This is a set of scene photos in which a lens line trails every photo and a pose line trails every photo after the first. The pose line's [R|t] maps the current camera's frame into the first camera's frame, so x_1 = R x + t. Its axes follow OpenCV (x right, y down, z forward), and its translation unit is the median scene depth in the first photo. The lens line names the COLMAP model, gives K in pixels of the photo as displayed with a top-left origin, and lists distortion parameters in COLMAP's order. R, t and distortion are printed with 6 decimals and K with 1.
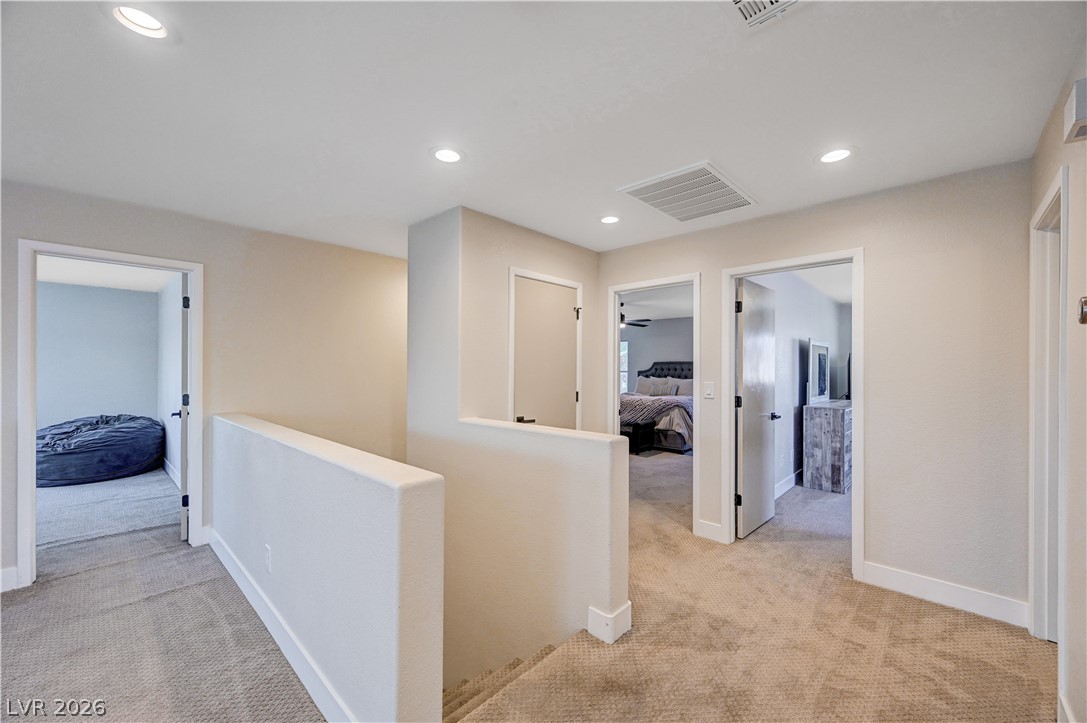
lens RADIAL K [[435.4, 0, 543.8], [0, 435.4, 366.8], [0, 0, 1]] dist [0.005172, 0.000214]
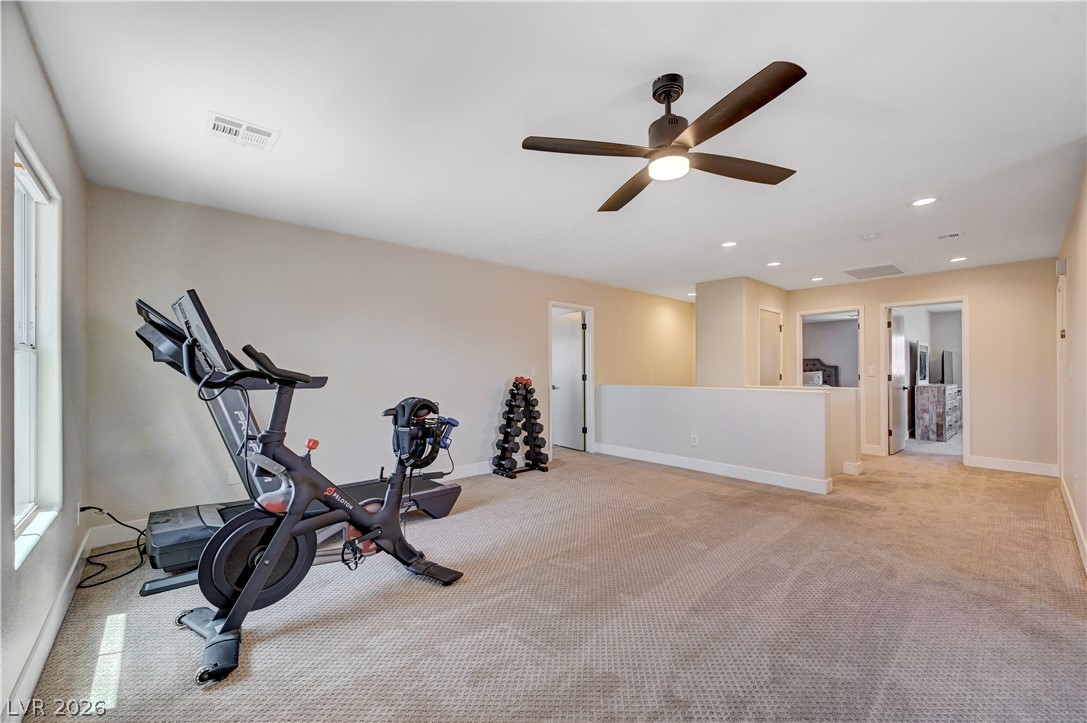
lens RADIAL K [[437.4, 0, 546.5], [0, 437.4, 367.7], [0, 0, 1]] dist [0.004298, 0.000022]
pose [[0.996656, -0.007086, -0.081399, -0.576884], [0.006592, 0.999958, -0.006330, 0.029903], [0.081440, 0.005772, 0.996662, -0.646302]]
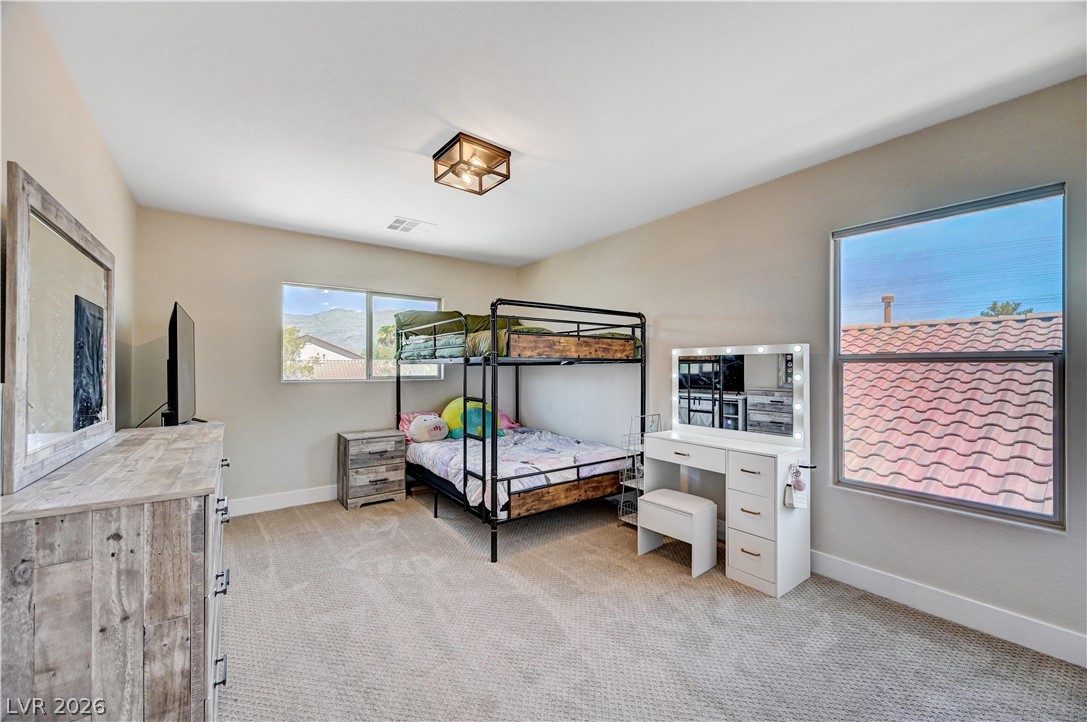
lens RADIAL K [[429.6, 0, 542.9], [0, 429.6, 369.2], [0, 0, 1]] dist [-0.001708, -0.000139]
pose [[0.184431, -0.001690, 0.982844, 0.491579], [-0.001382, 0.999997, 0.001979, 0.030814], [-0.982844, -0.001724, 0.184428, 0.772934]]
